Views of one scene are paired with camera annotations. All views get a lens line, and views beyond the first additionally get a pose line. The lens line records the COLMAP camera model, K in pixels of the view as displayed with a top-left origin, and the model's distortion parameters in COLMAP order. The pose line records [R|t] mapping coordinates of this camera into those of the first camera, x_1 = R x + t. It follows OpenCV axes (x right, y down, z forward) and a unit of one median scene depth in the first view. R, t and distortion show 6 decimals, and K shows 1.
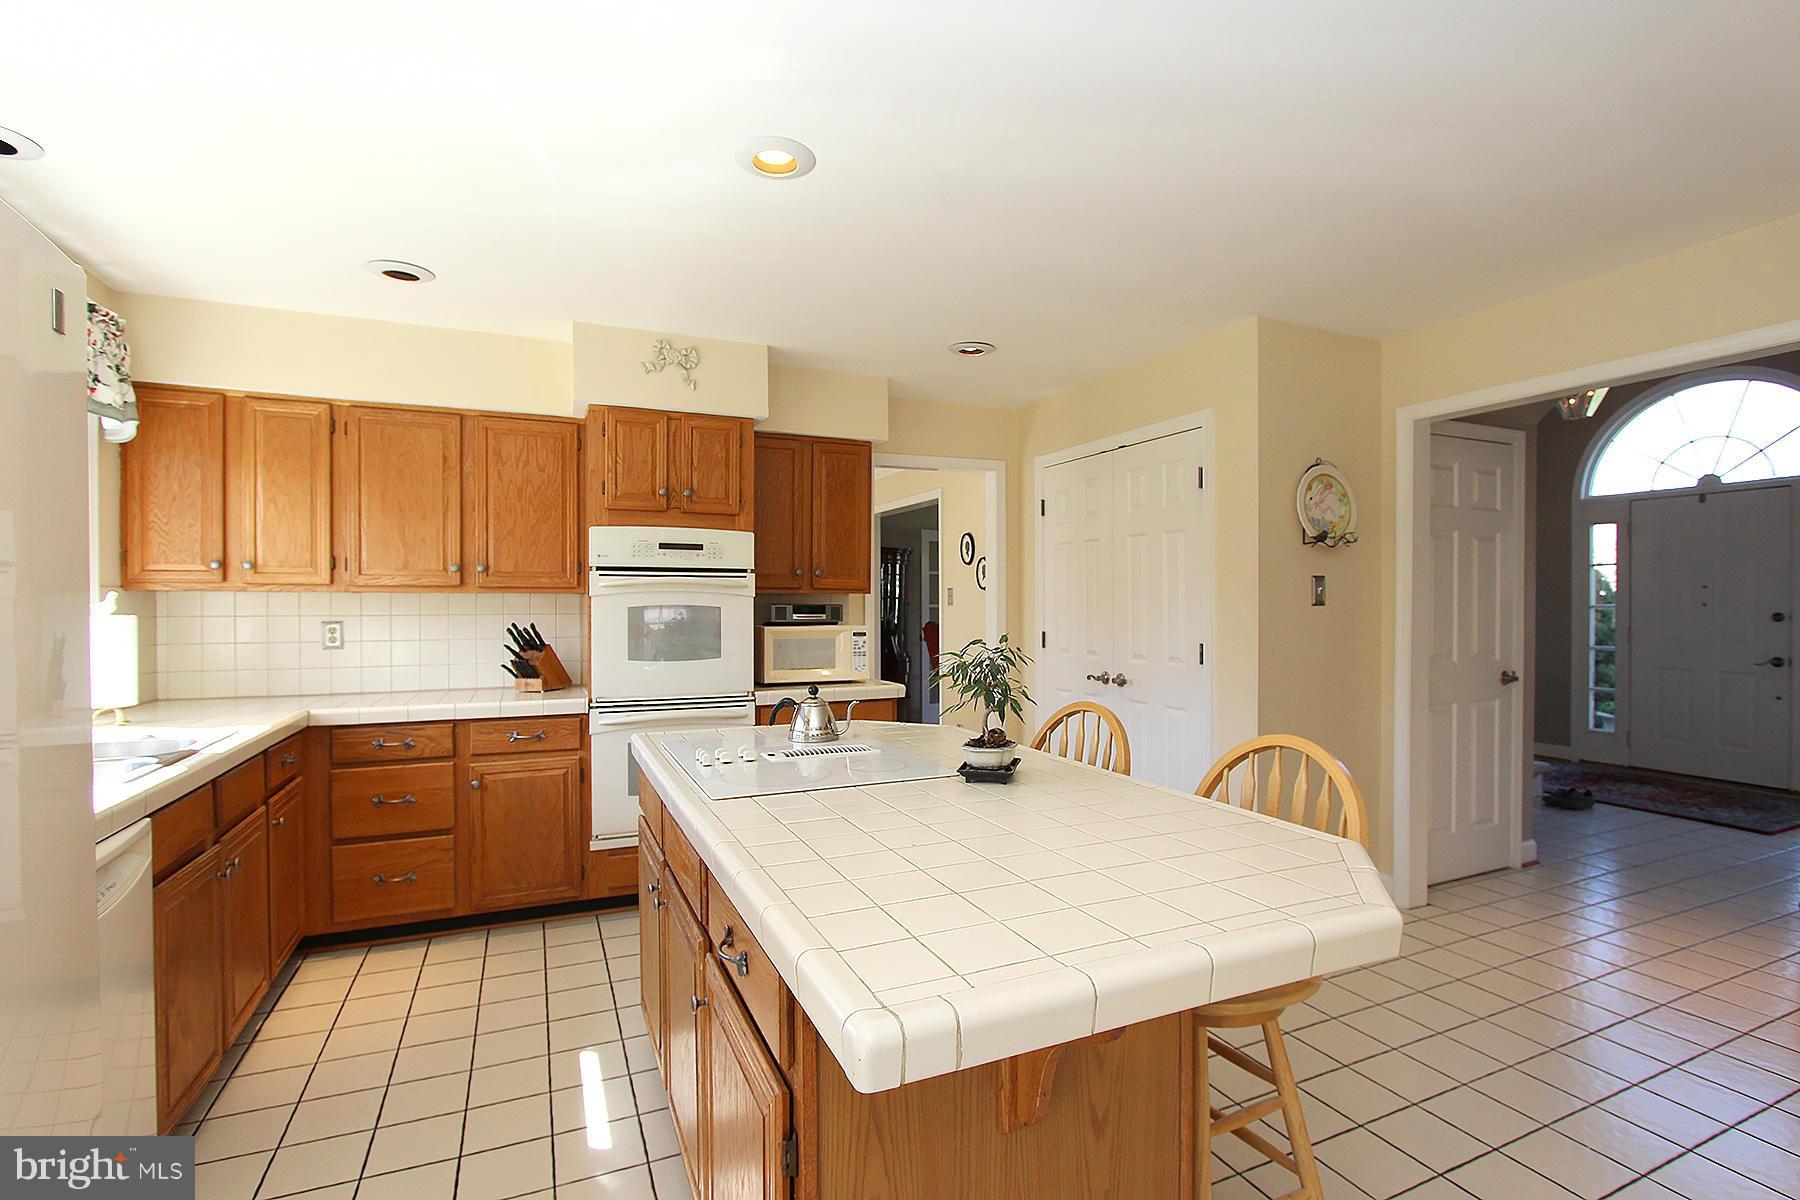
lens RADIAL K [[837.7, 0, 905.5], [0, 837.7, 618.9], [0, 0, 1]] dist [-0.019279, 0.002627]
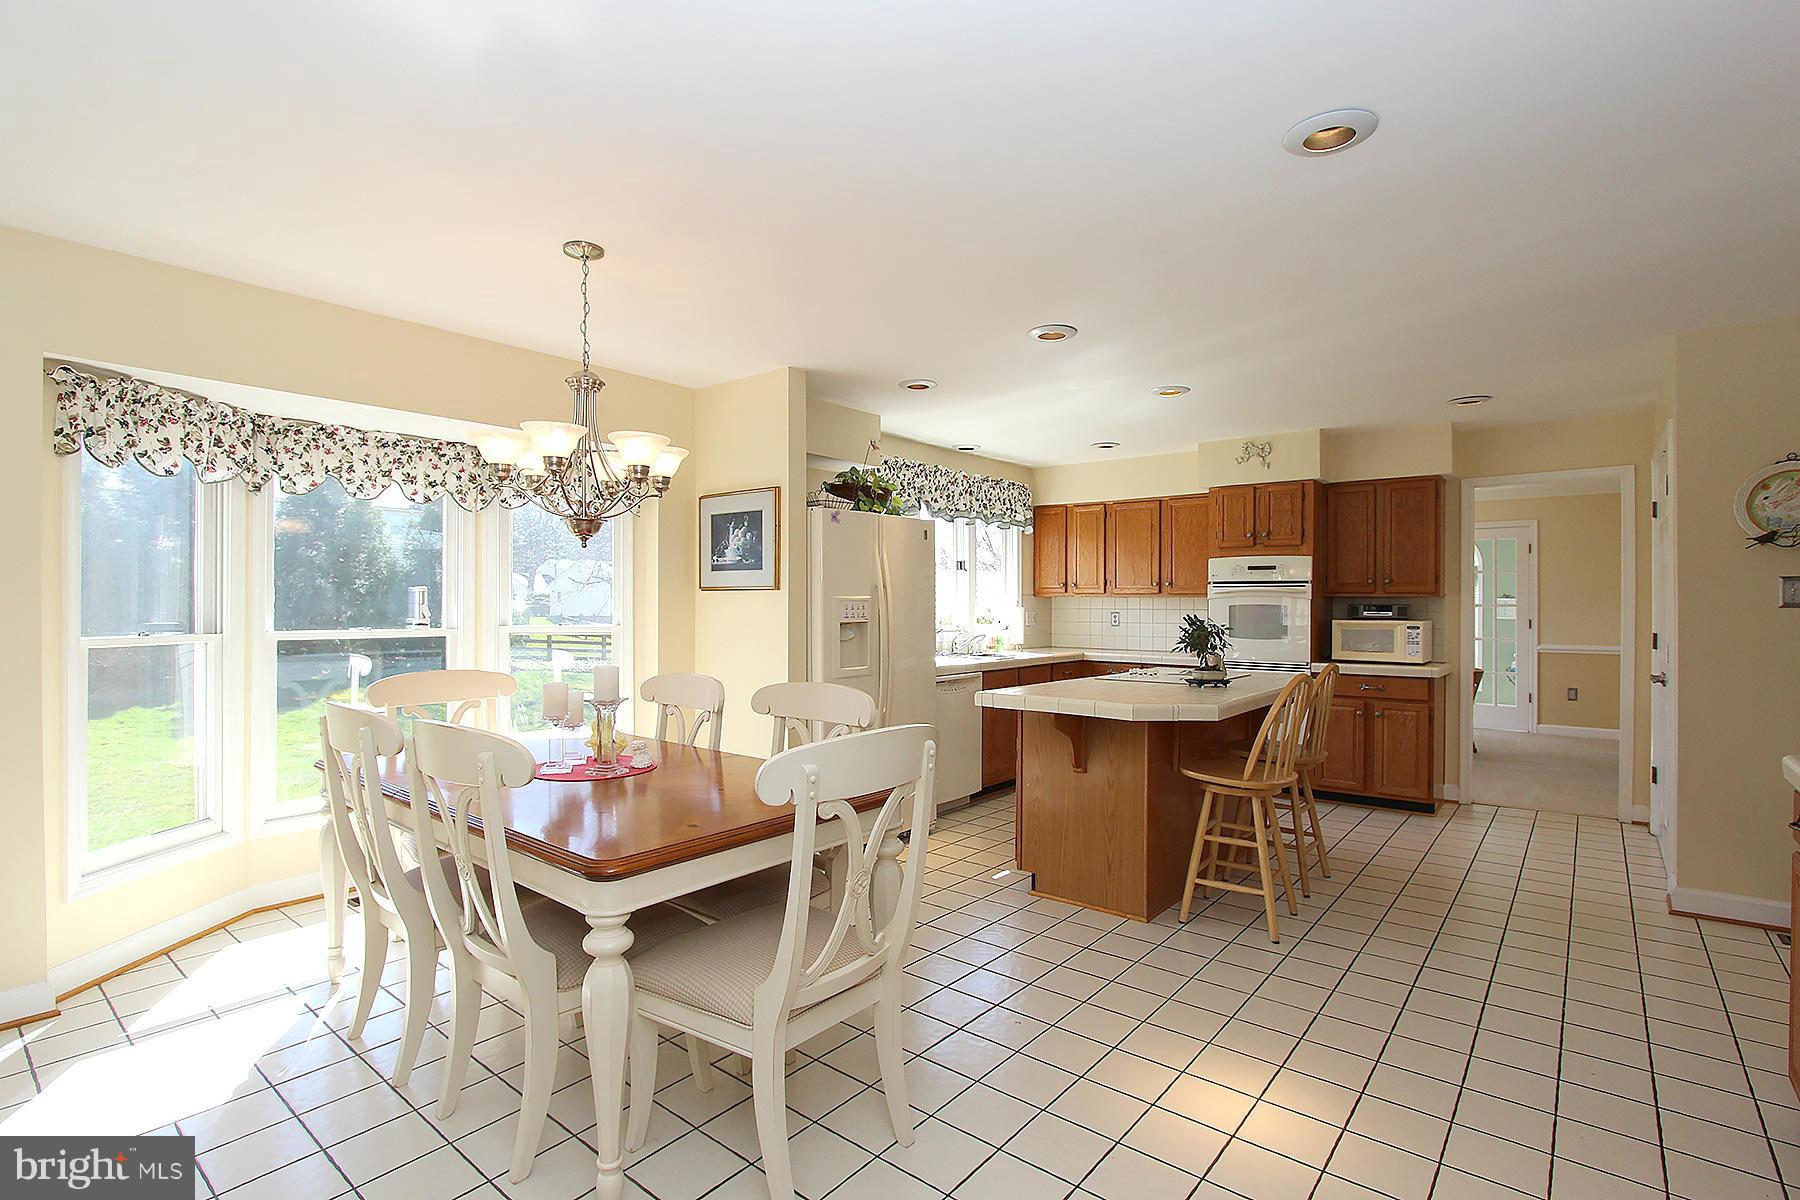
lens RADIAL K [[837.7, 0, 914.2], [0, 837.7, 597.5], [0, 0, 1]] dist [-0.019279, 0.002627]
pose [[0.449485, -0.002784, -0.893284, 0.869672], [-0.018752, 0.999745, -0.012551, 0.002848], [0.893091, 0.022392, 0.449318, -0.308488]]
